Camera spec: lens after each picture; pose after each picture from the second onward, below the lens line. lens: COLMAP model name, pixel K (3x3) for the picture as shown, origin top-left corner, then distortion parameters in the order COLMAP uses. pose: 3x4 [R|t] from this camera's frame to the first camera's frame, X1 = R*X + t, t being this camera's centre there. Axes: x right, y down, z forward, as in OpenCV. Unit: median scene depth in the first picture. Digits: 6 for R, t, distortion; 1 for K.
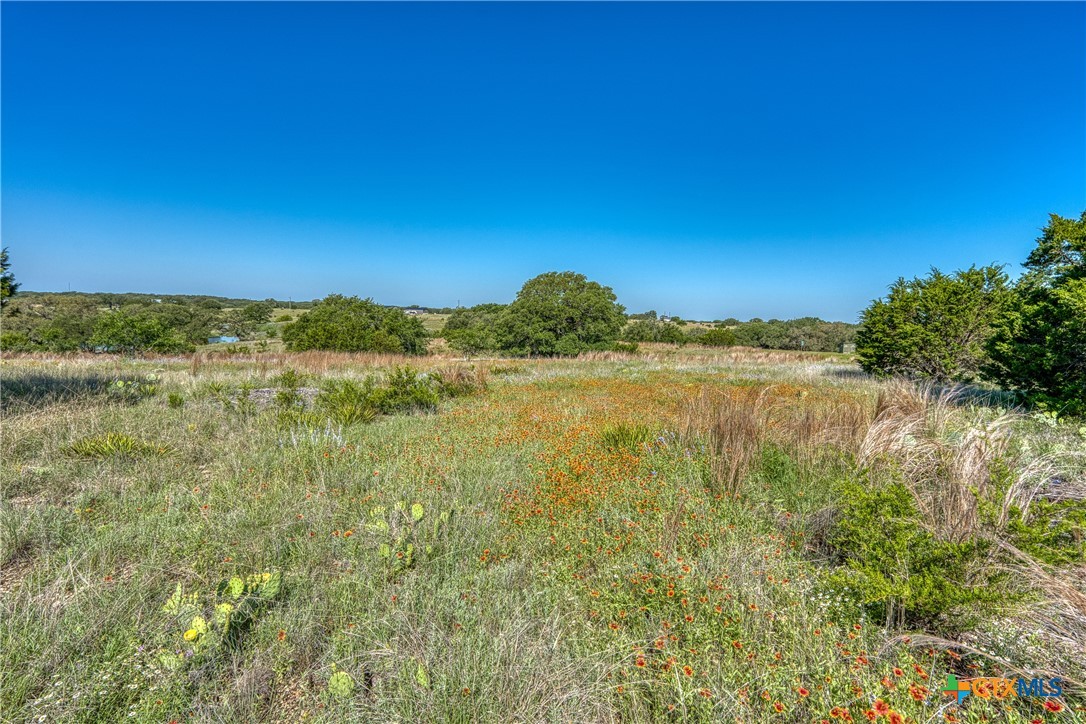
lens RADIAL K [[505.2, 0, 543.0], [0, 505.2, 362.0], [0, 0, 1]] dist [0.001322, 0.000483]
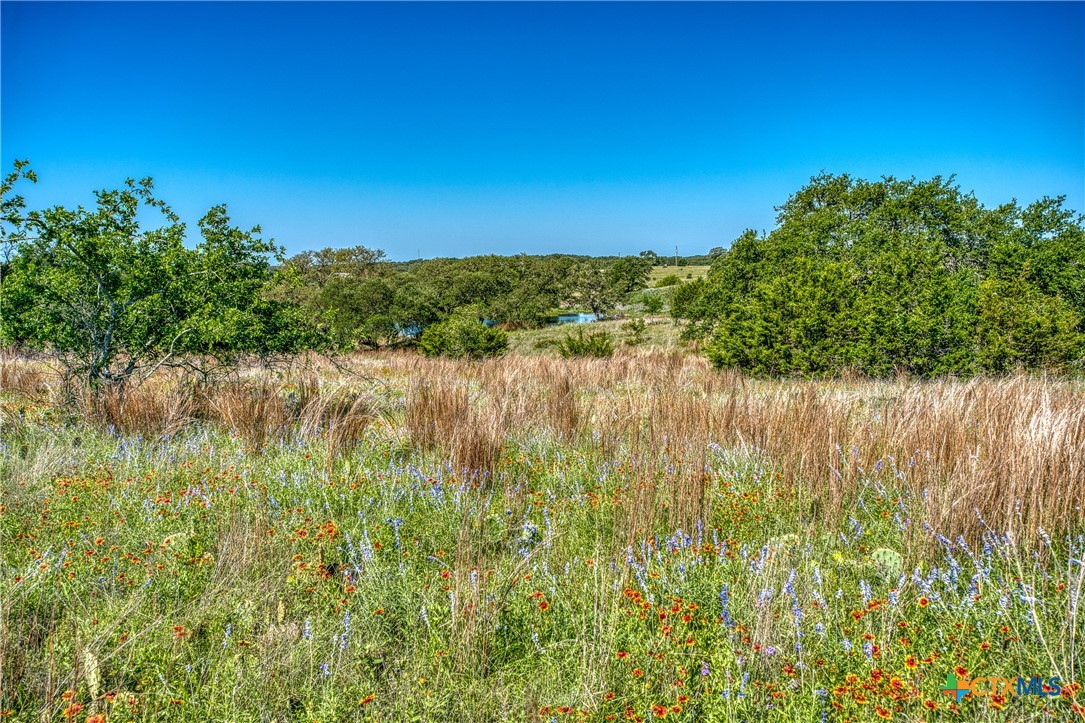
lens RADIAL K [[848.2, 0, 542.5], [0, 848.2, 361.5], [0, 0, 1]] dist [-0.001095, -0.000434]
pose [[0.816395, 0.015473, -0.577287, -0.219740], [-0.009790, 0.999868, 0.012954, -0.016071], [0.577411, -0.004924, 0.816439, 0.394552]]
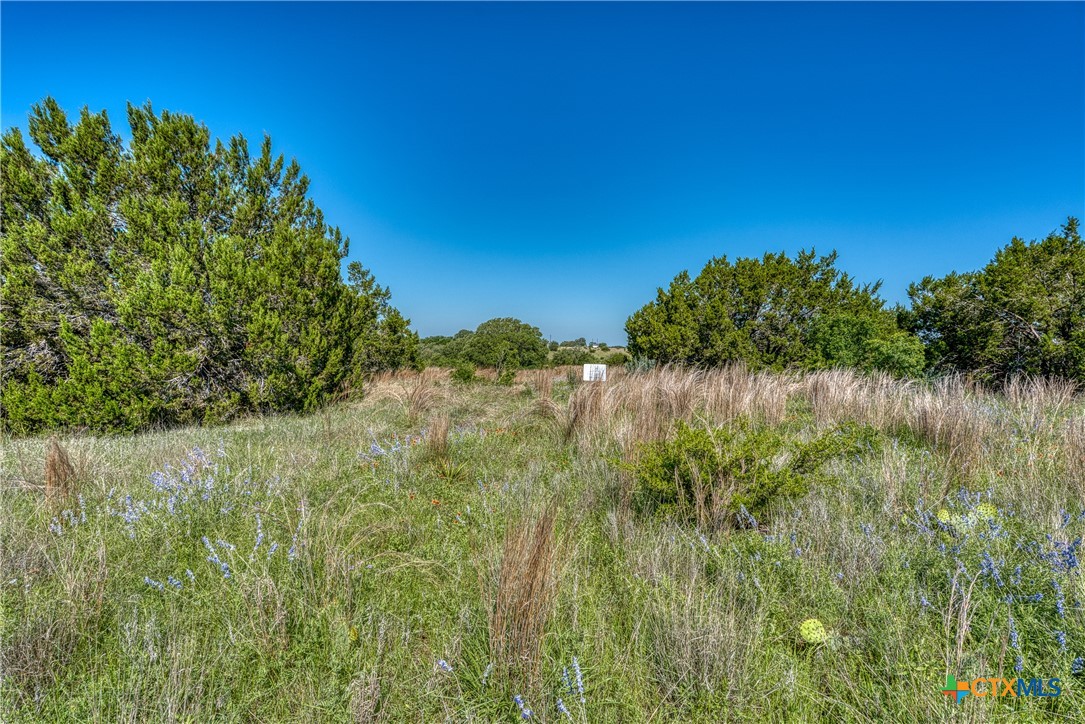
lens RADIAL K [[504.7, 0, 542.5], [0, 504.7, 362.0], [0, 0, 1]] dist [0.001322, 0.000483]
pose [[0.991352, -0.022028, 0.129371, -0.043468], [0.028993, 0.998216, -0.052197, 0.027291], [-0.127991, 0.055496, 0.990221, -0.436297]]
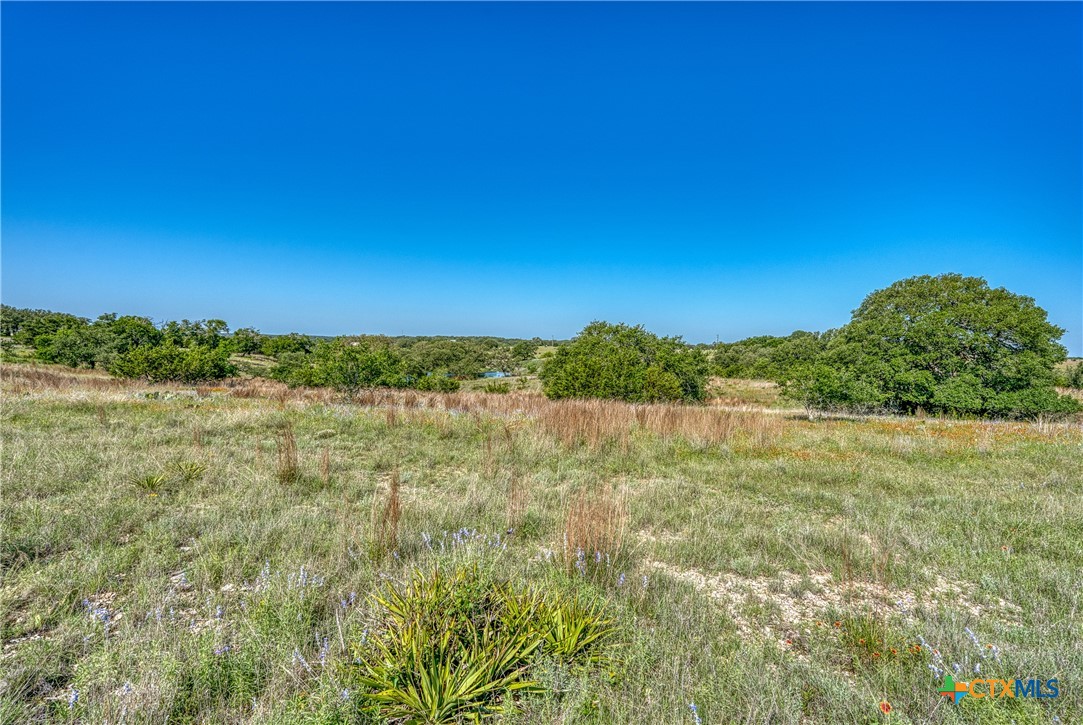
lens RADIAL K [[503.8, 0, 541.5], [0, 503.8, 362.5], [0, 0, 1]] dist [0.001322, 0.000483]
pose [[0.884640, 0.002345, -0.466268, -0.104630], [-0.035951, 0.997354, -0.063192, -0.013137], [0.464886, 0.072665, 0.882383, 0.226262]]
